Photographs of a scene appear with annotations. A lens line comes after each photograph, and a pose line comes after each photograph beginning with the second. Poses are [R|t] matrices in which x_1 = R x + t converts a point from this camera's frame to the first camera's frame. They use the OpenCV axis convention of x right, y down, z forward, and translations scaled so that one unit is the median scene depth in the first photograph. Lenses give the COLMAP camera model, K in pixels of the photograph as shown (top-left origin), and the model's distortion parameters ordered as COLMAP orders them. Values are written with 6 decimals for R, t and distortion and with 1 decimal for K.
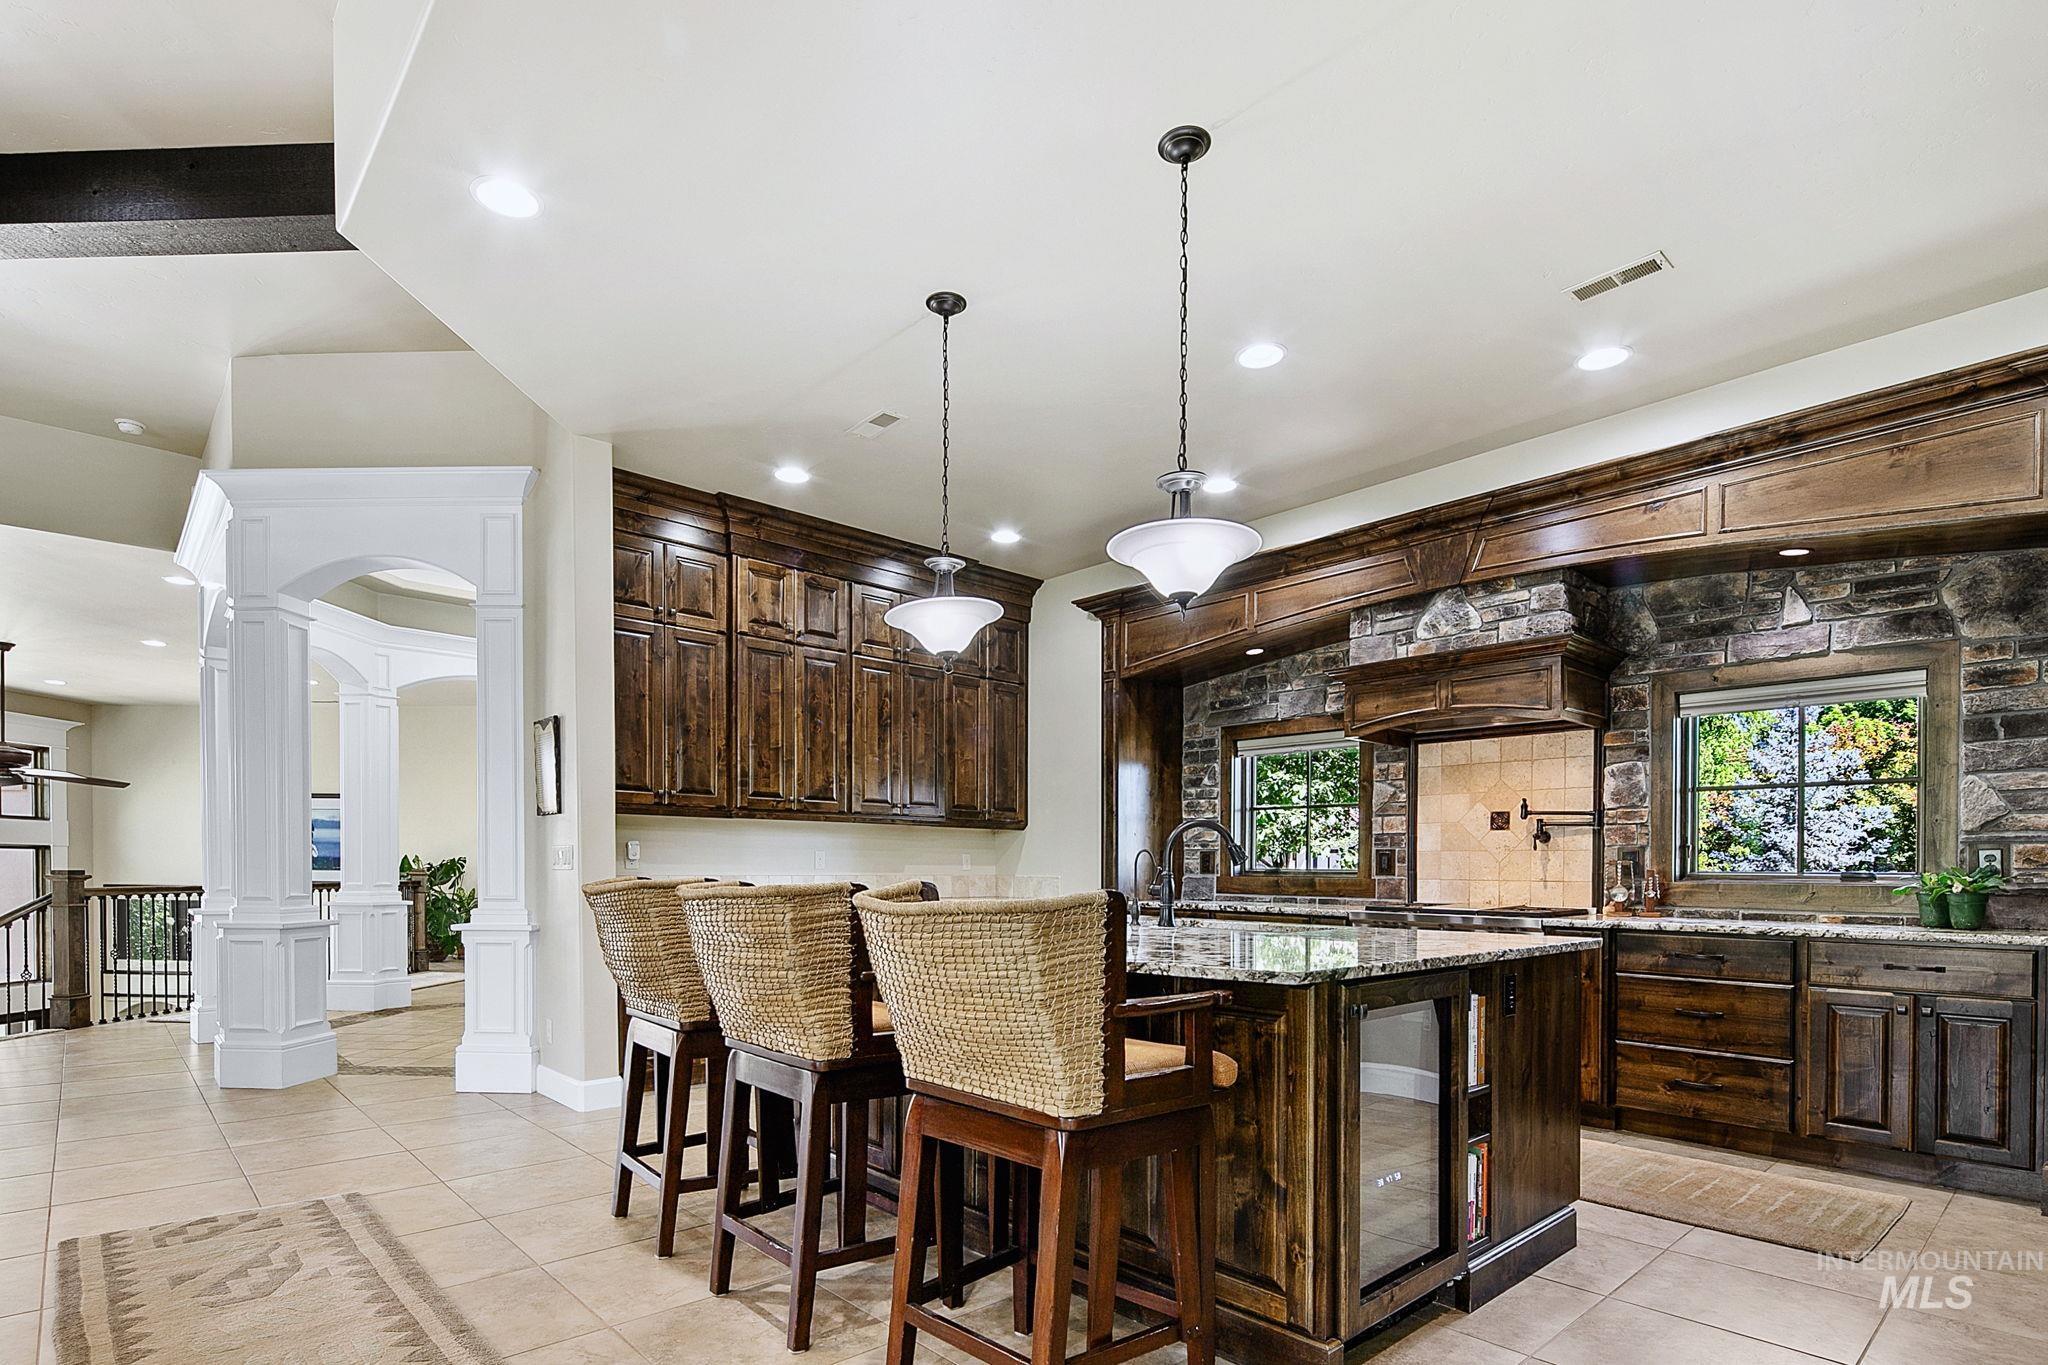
lens RADIAL K [[1007.6, 0, 1017.6], [0, 1007.6, 877.1], [0, 0, 1]] dist [0.001606, 0.000190]
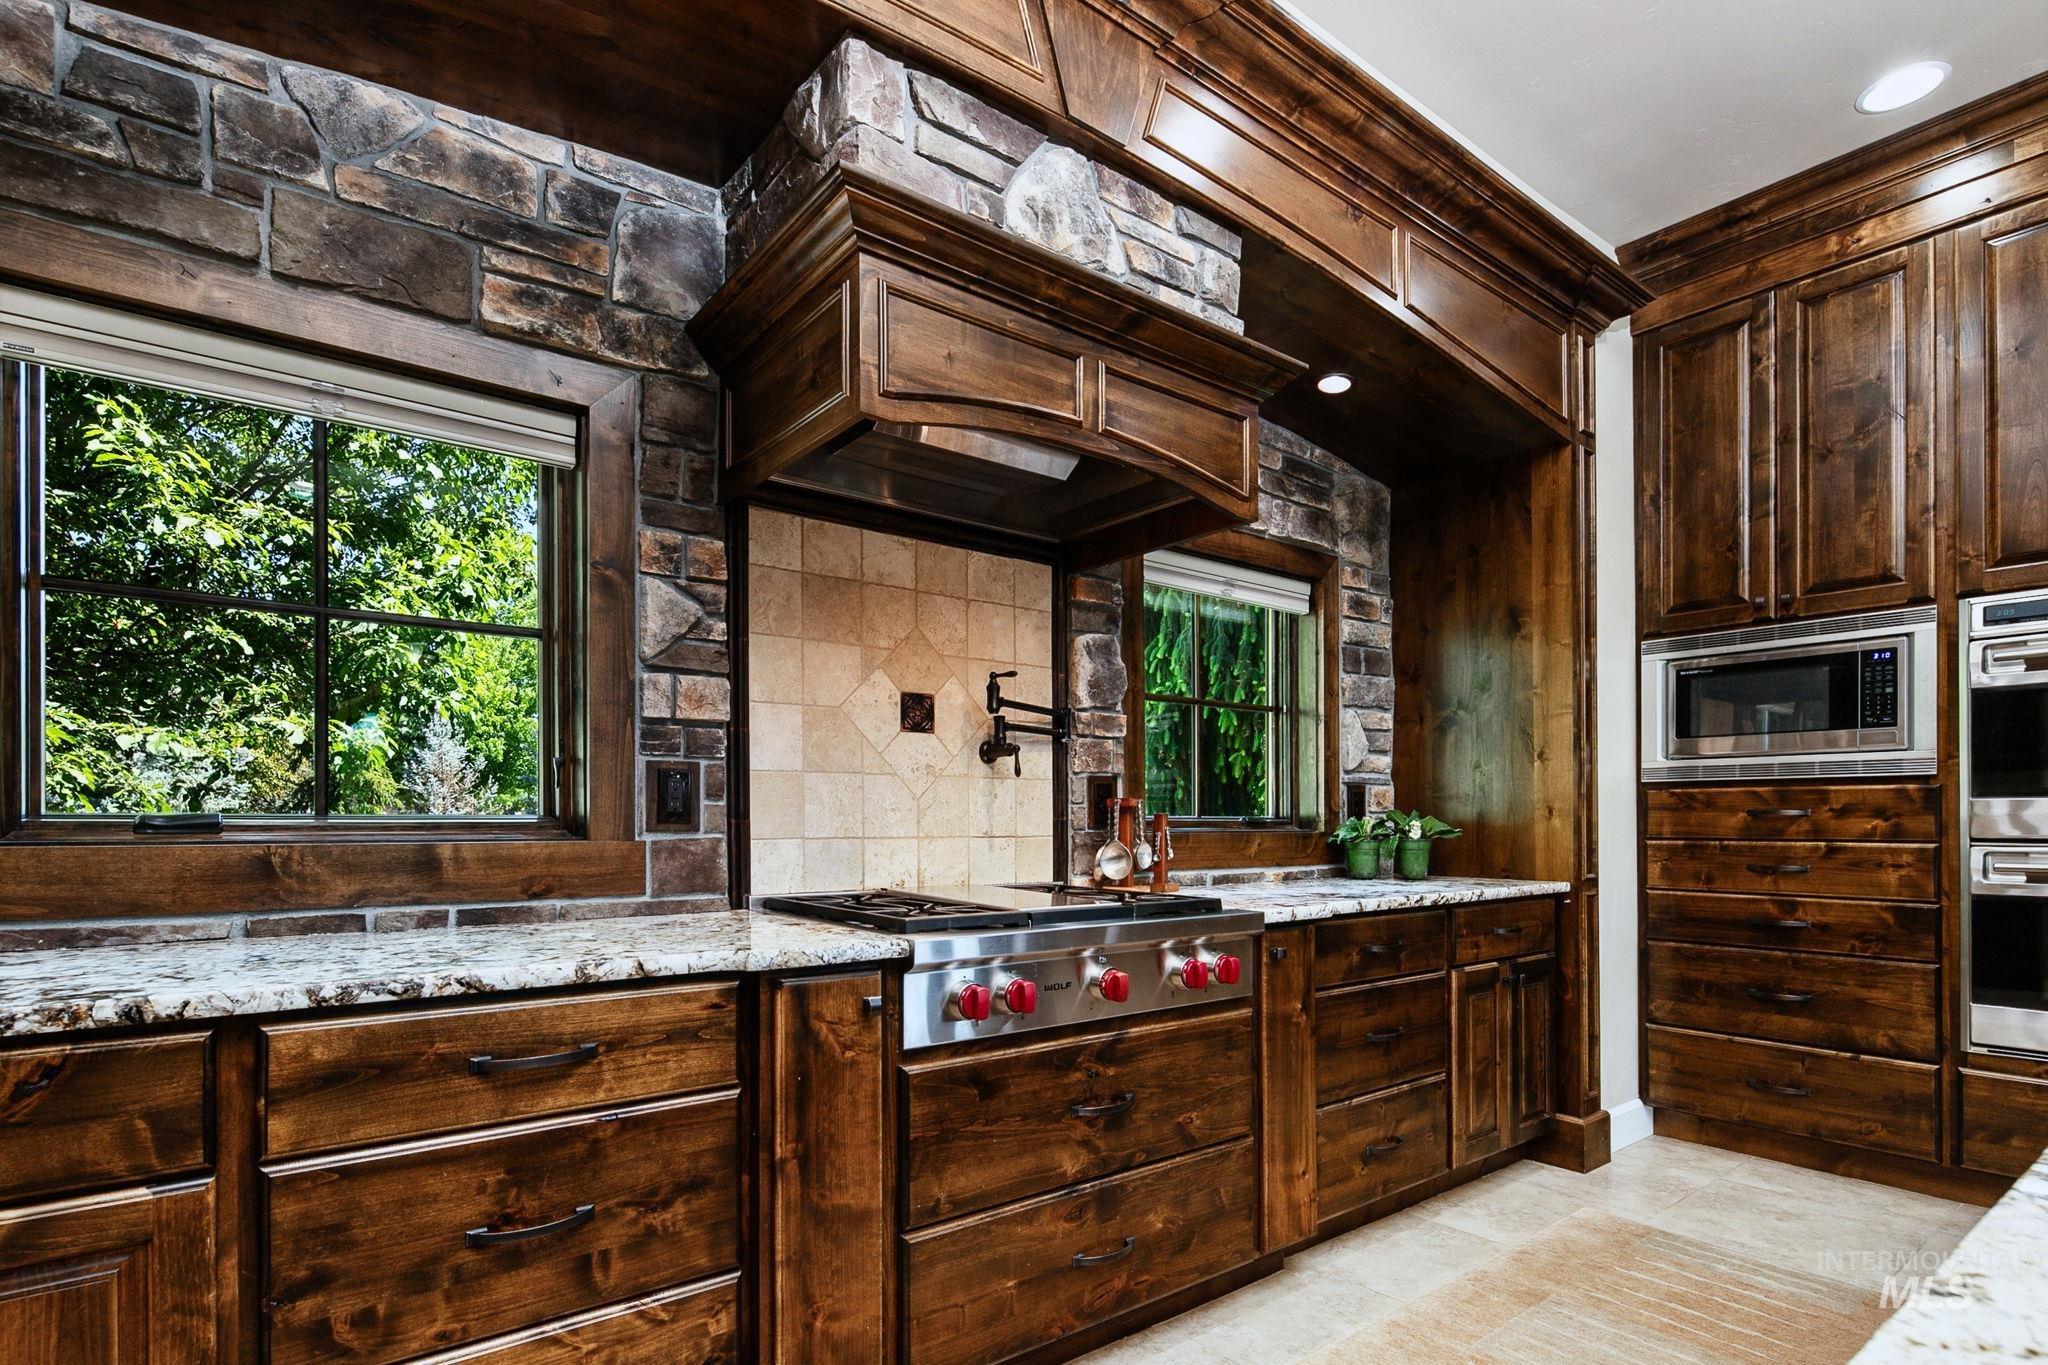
lens RADIAL K [[1022.7, 0, 1020.8], [0, 1022.7, 817.1], [0, 0, 1]] dist [0.001859, -0.000301]
pose [[0.090943, -0.000682, 0.995856, -0.000533], [0.013193, 0.999913, -0.000520, -0.005682], [-0.995769, 0.013186, 0.090944, 0.962132]]
